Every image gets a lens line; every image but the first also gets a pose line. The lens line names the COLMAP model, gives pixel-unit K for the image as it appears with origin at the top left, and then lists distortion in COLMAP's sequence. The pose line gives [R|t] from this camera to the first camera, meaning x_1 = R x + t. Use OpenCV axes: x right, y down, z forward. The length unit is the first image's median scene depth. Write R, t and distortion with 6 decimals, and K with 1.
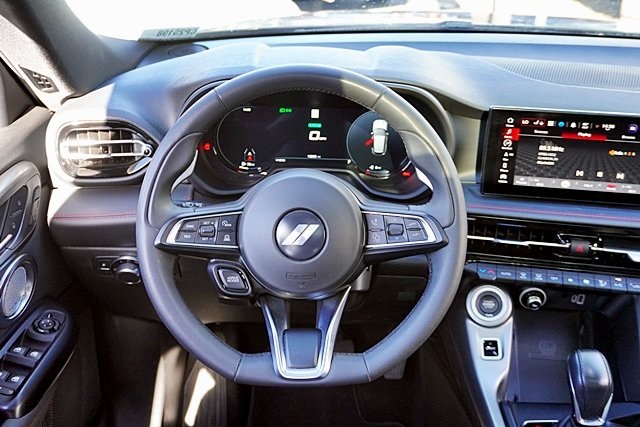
lens RADIAL K [[740.3, 0, 335.6], [0, 740.3, 218.7], [0, 0, 1]] dist [0.100202, 0.000000]
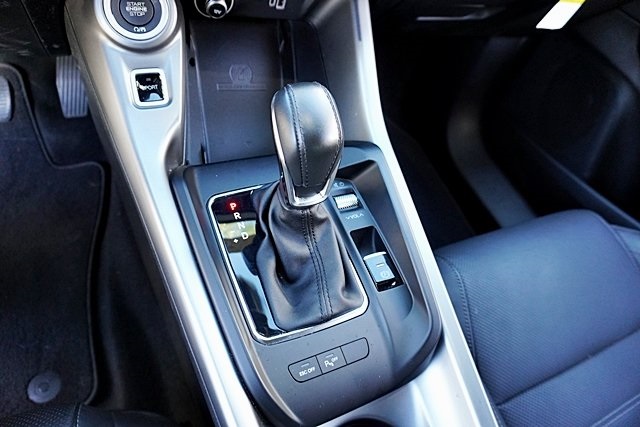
lens RADIAL K [[431.3, 0, 321.5], [0, 431.3, 215.8], [0, 0, 1]] dist [-0.035756, 0.023283]
pose [[0.904708, -0.192963, 0.379826, 0.186789], [-0.021935, 0.869264, 0.493861, 0.091998], [-0.425466, -0.455132, 0.782198, 0.636181]]
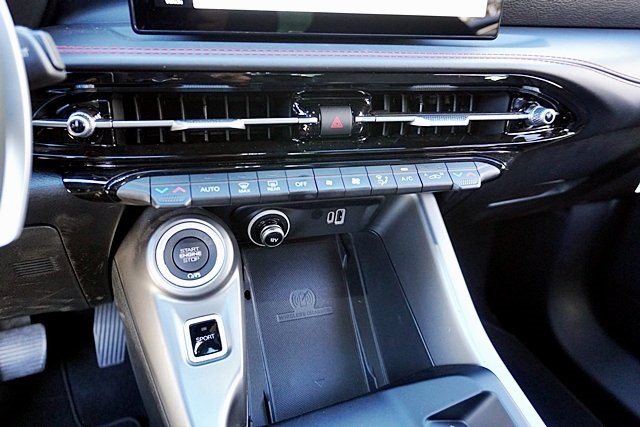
lens RADIAL K [[505.2, 0, 324.2], [0, 505.2, 214.3], [0, 0, 1]] dist [-0.012799, 0.003622]
pose [[0.921140, -0.164522, 0.352752, 0.179287], [0.142562, 0.985906, 0.087551, 0.072653], [-0.362185, -0.030358, 0.931612, 0.664484]]
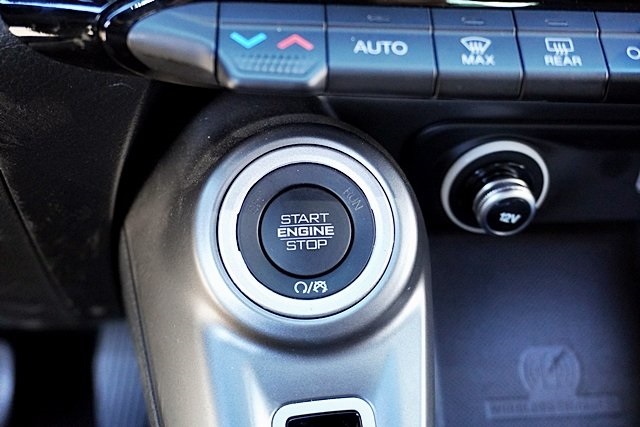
lens RADIAL K [[841.0, 0, 320.8], [0, 841.0, 216.6], [0, 0, 1]] dist [0.004894, 0.000000]
pose [[0.984884, -0.086292, 0.150190, 0.184369], [0.072552, 0.992860, 0.094685, 0.094476], [-0.157288, -0.082357, 0.984113, 0.814877]]
